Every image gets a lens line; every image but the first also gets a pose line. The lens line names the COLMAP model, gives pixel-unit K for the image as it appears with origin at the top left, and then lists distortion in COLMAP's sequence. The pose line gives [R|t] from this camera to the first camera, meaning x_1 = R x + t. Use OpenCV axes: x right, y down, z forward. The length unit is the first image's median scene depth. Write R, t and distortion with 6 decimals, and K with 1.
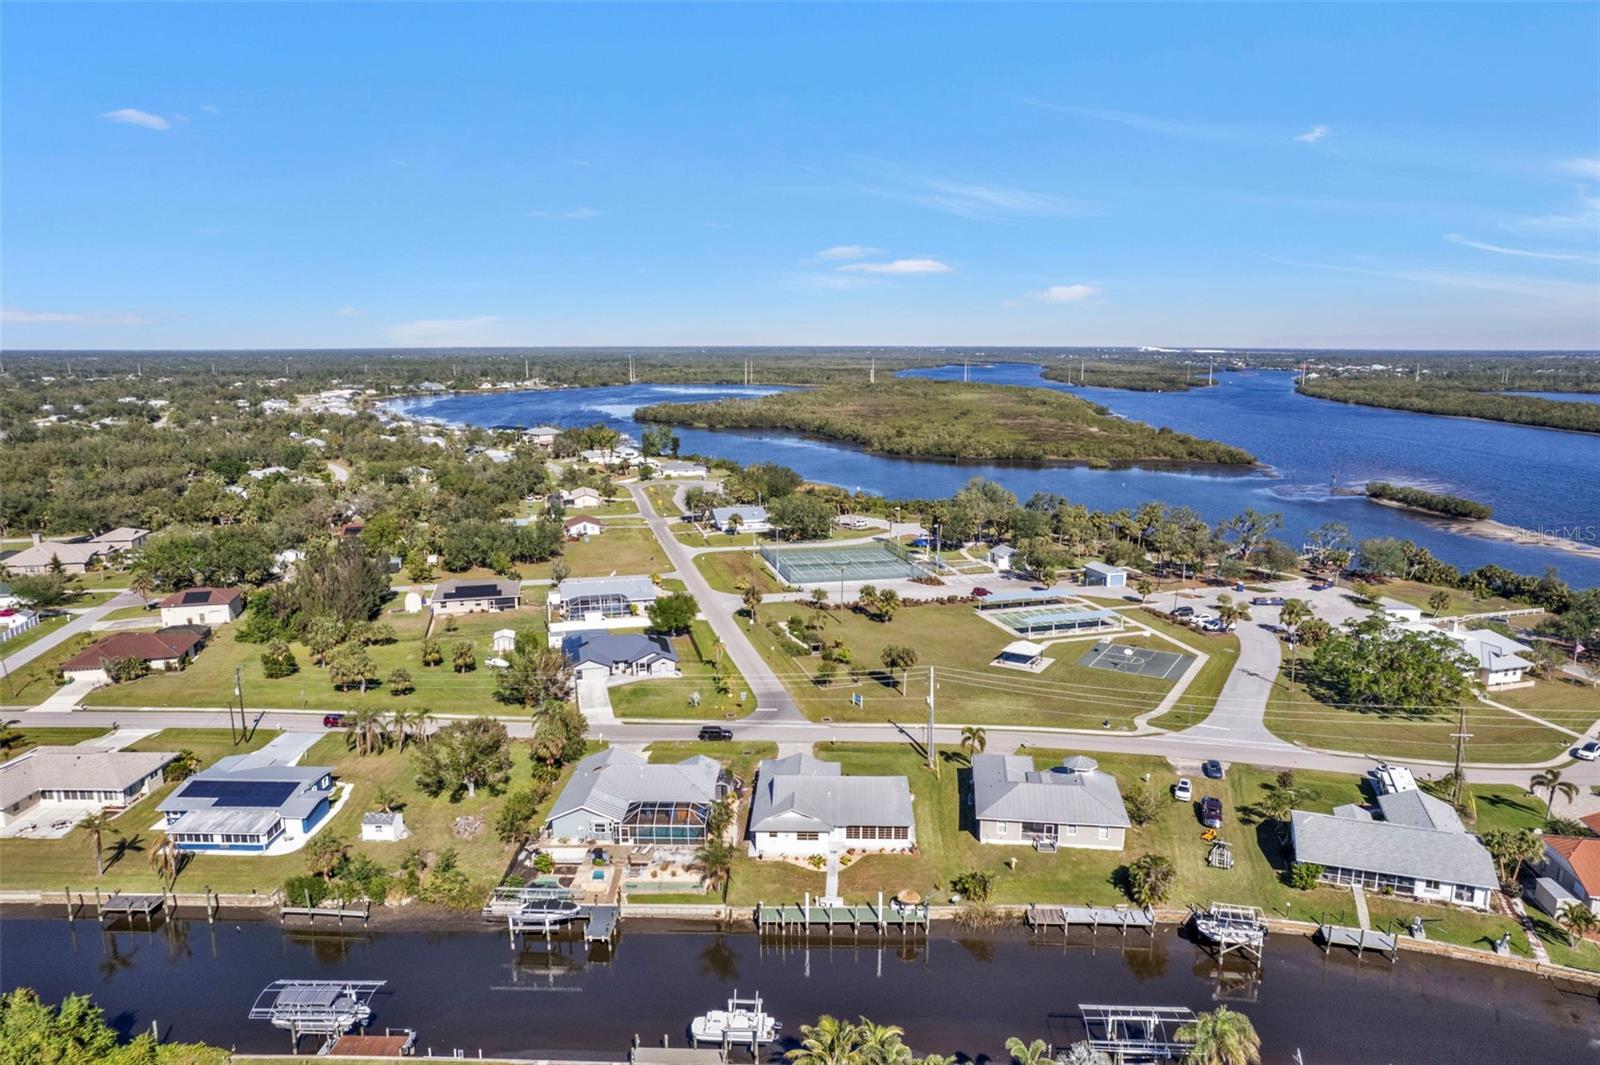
lens RADIAL K [[1023.8, 0, 813.3], [0, 1023.8, 549.5], [0, 0, 1]] dist [-0.076180, 0.068470]
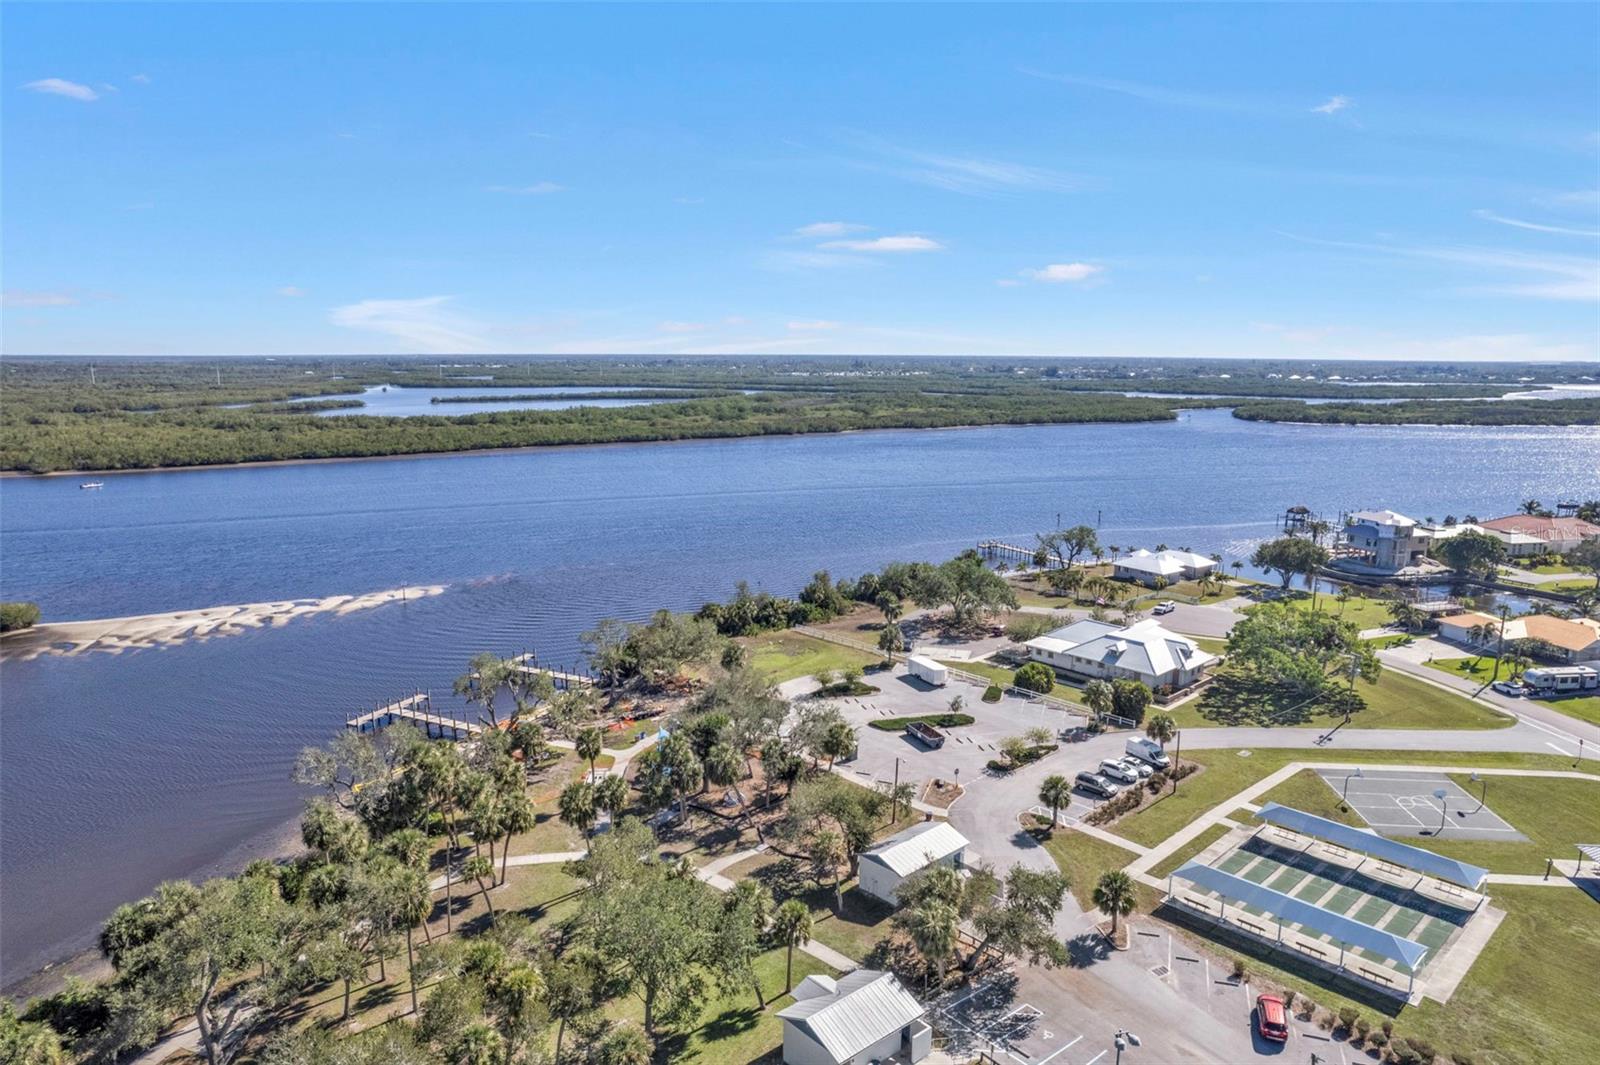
lens RADIAL K [[1023.8, 0, 813.3], [0, 1023.8, 549.5], [0, 0, 1]] dist [-0.076180, 0.068470]
pose [[-0.446397, -0.171850, 0.878178, -0.044565], [0.173414, 0.946167, 0.273305, -0.309182], [-0.877871, 0.274291, -0.392564, 1.701046]]
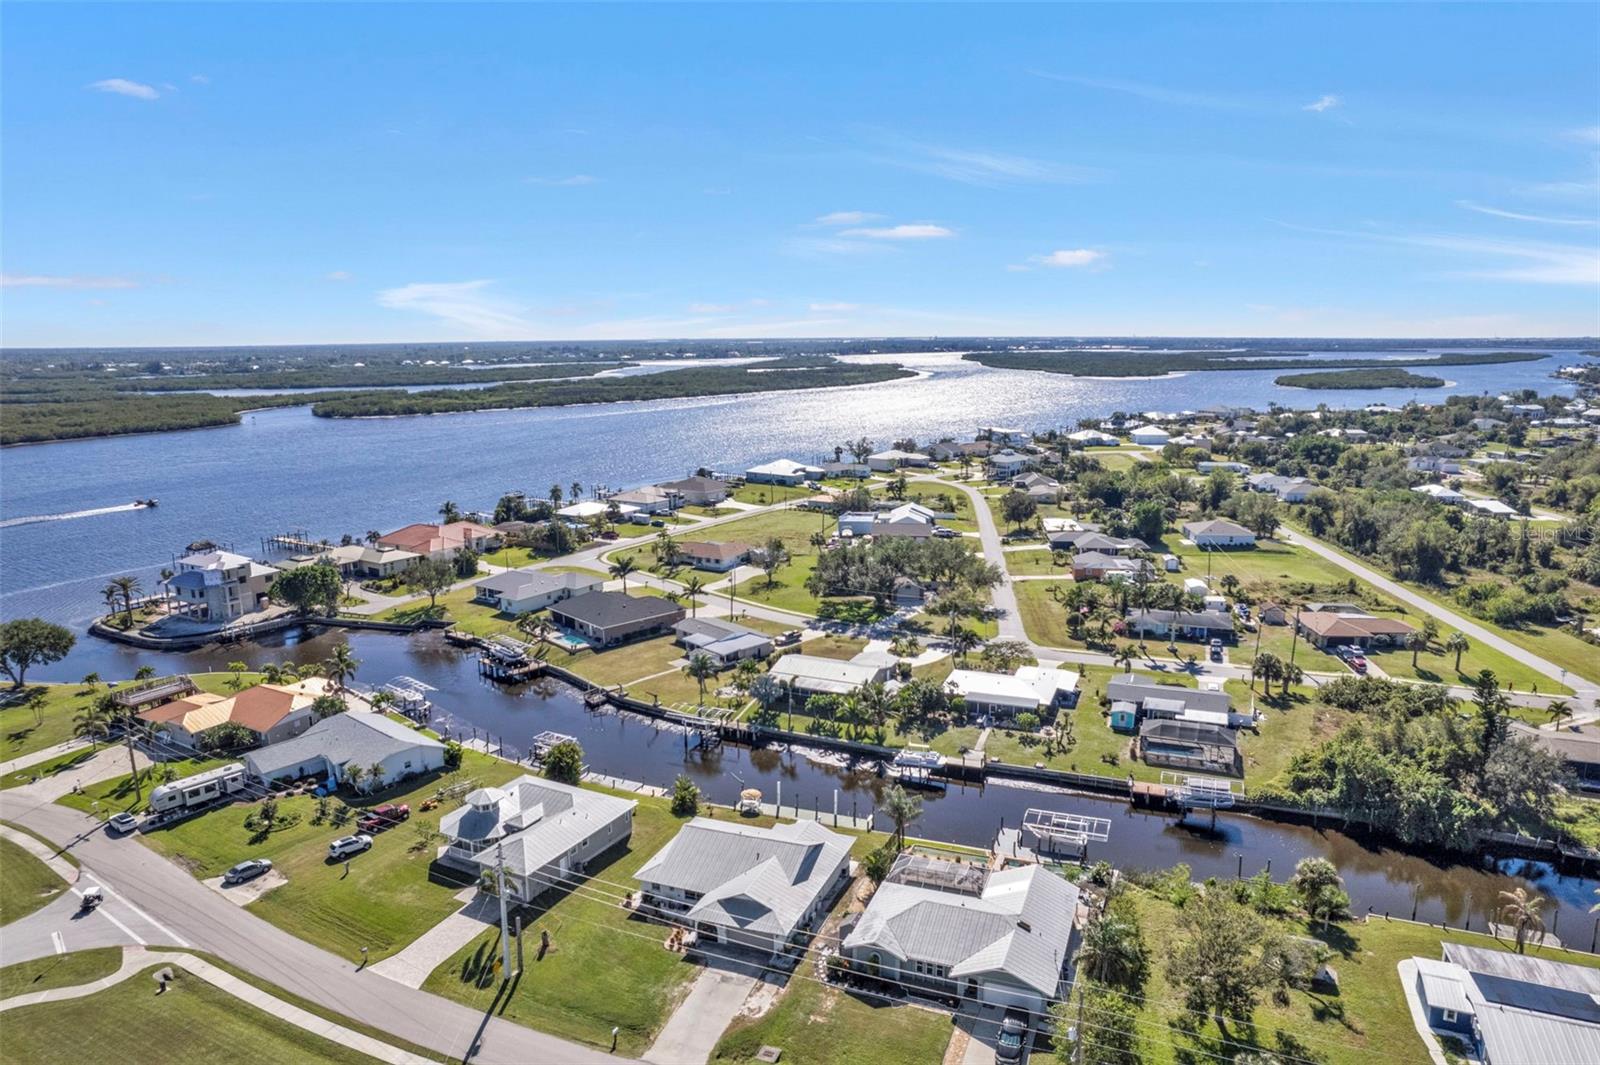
lens RADIAL K [[1023.8, 0, 813.3], [0, 1023.8, 549.5], [0, 0, 1]] dist [-0.076180, 0.068470]
pose [[-0.941217, -0.062595, 0.331951, -0.221235], [0.074289, 0.920268, 0.384172, -0.235261], [-0.329531, 0.386249, -0.861522, 1.179934]]
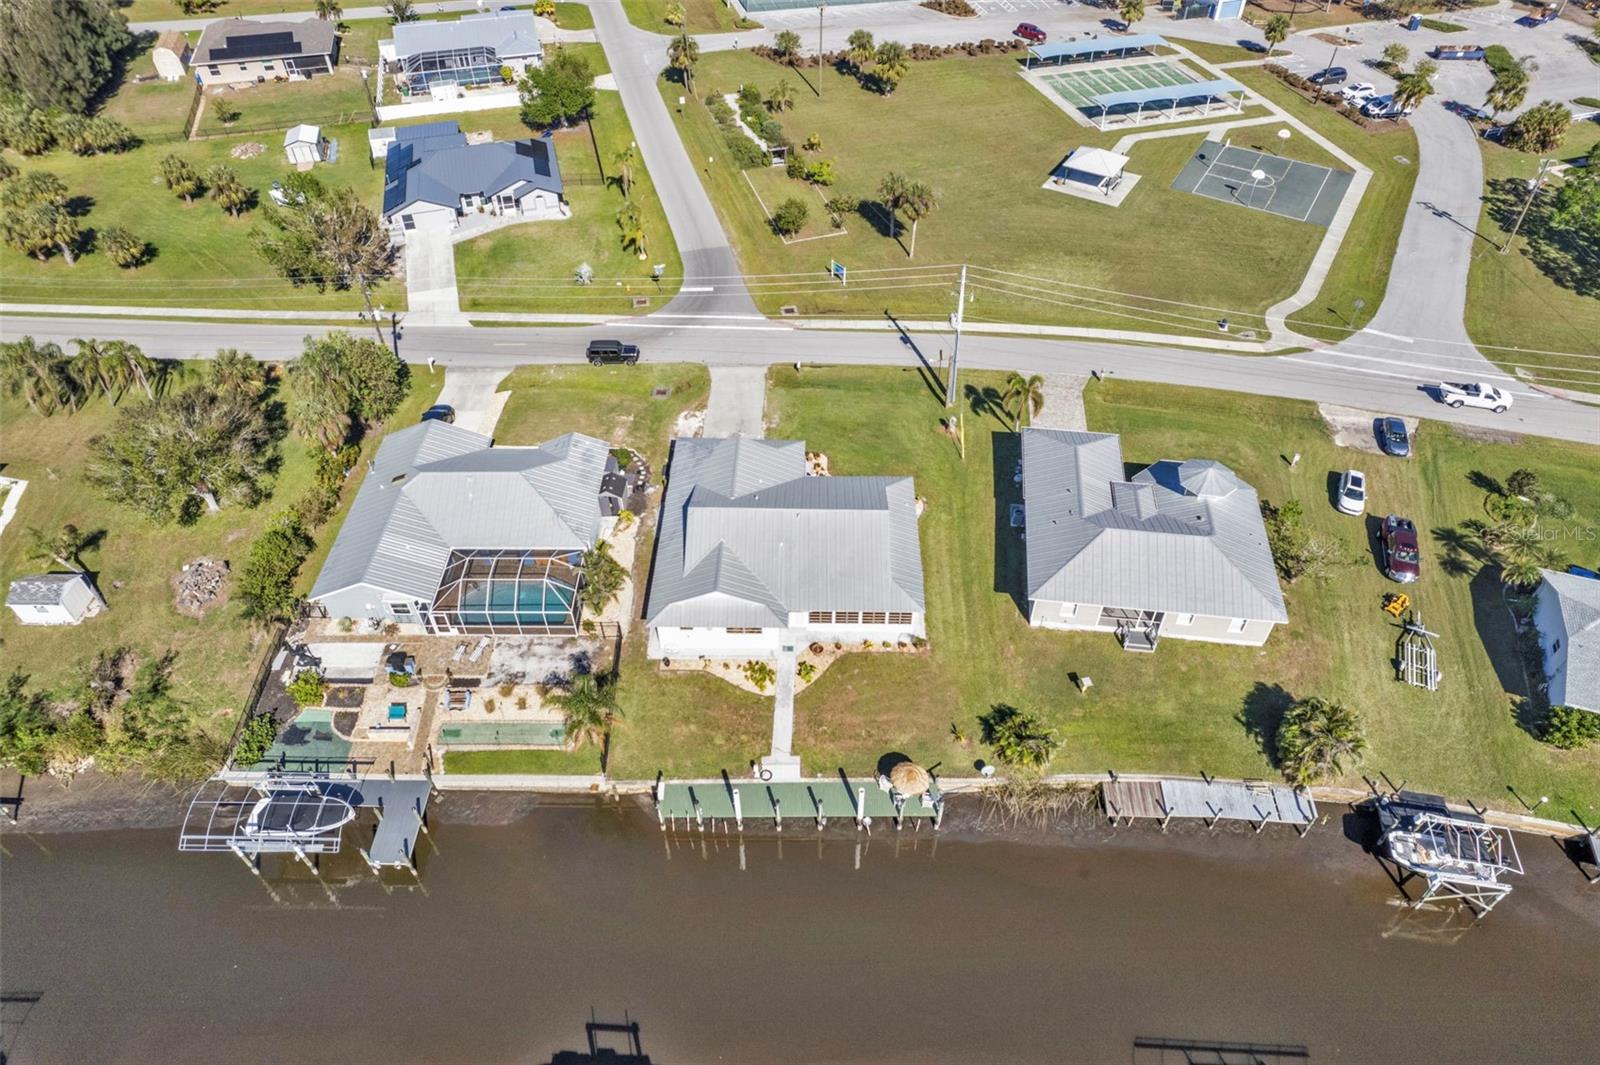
lens RADIAL K [[1023.8, 0, 813.3], [0, 1023.8, 549.5], [0, 0, 1]] dist [-0.076180, 0.068470]
pose [[0.999958, -0.005430, 0.007439, 0.021168], [0.000358, 0.830062, 0.557671, -0.062487], [-0.009203, -0.557644, 0.830029, 0.361190]]
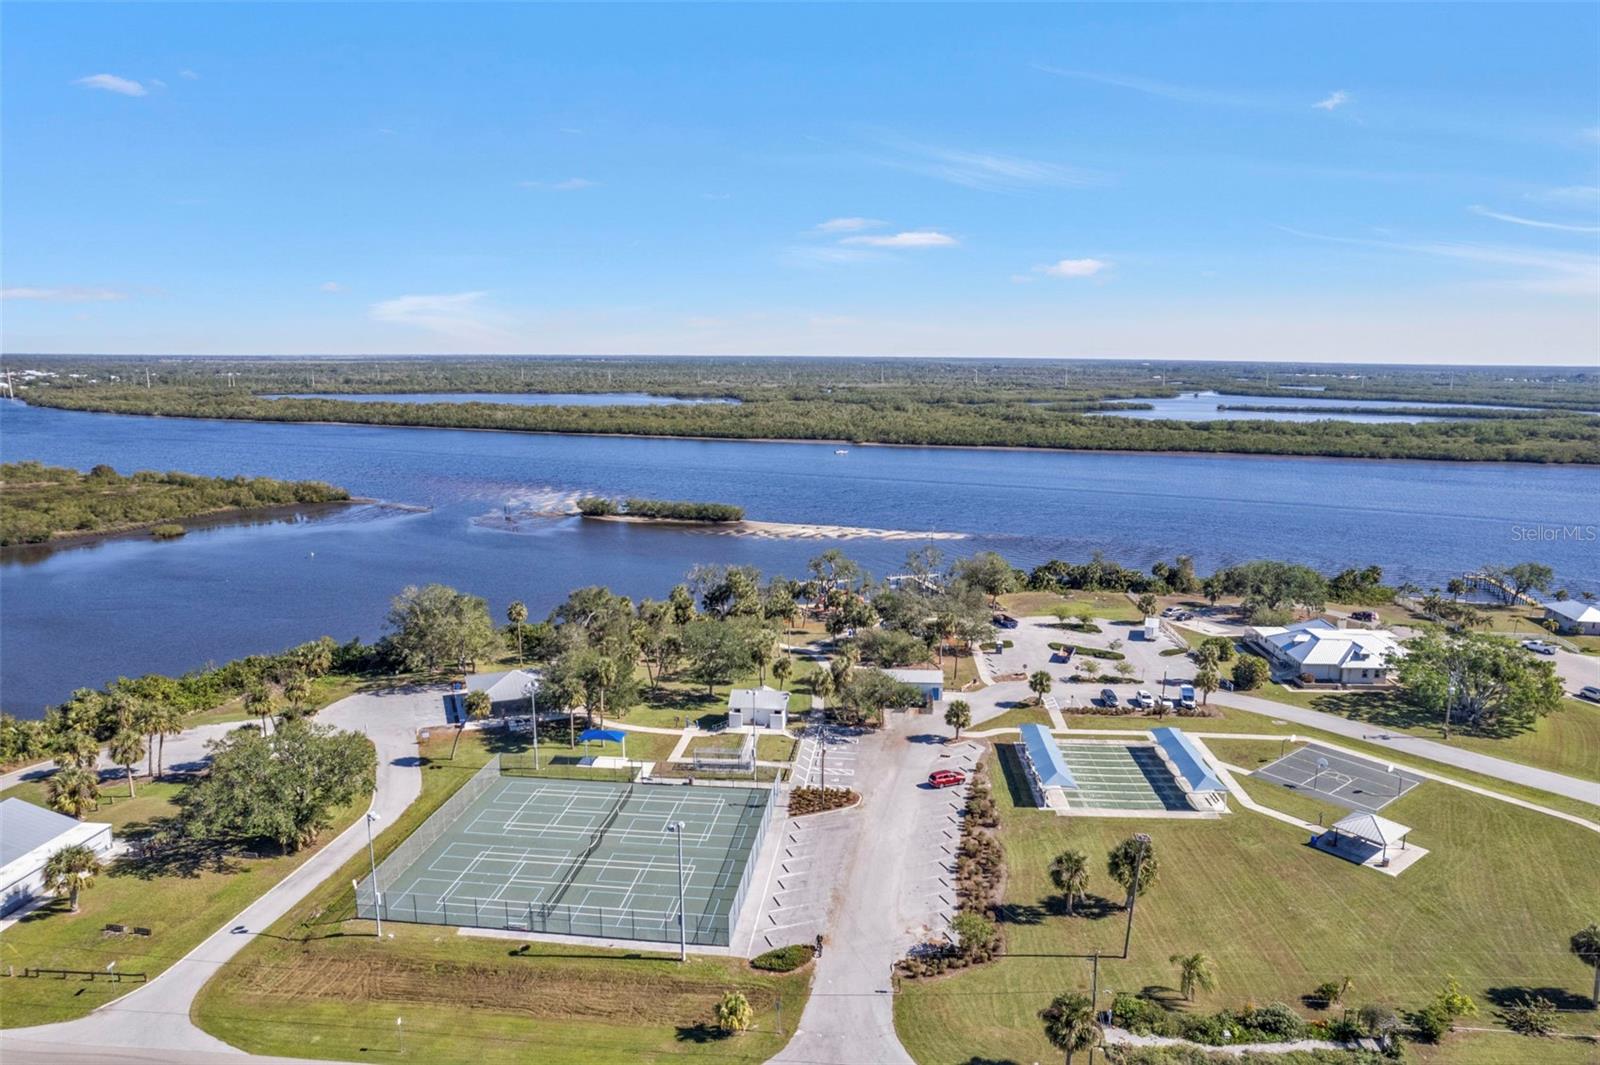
lens RADIAL K [[1023.8, 0, 813.3], [0, 1023.8, 549.5], [0, 0, 1]] dist [-0.076180, 0.068470]
pose [[0.343300, -0.174772, 0.922822, -0.497054], [0.178552, 0.976761, 0.118564, -0.224584], [-0.922098, 0.124068, 0.366528, 1.176402]]
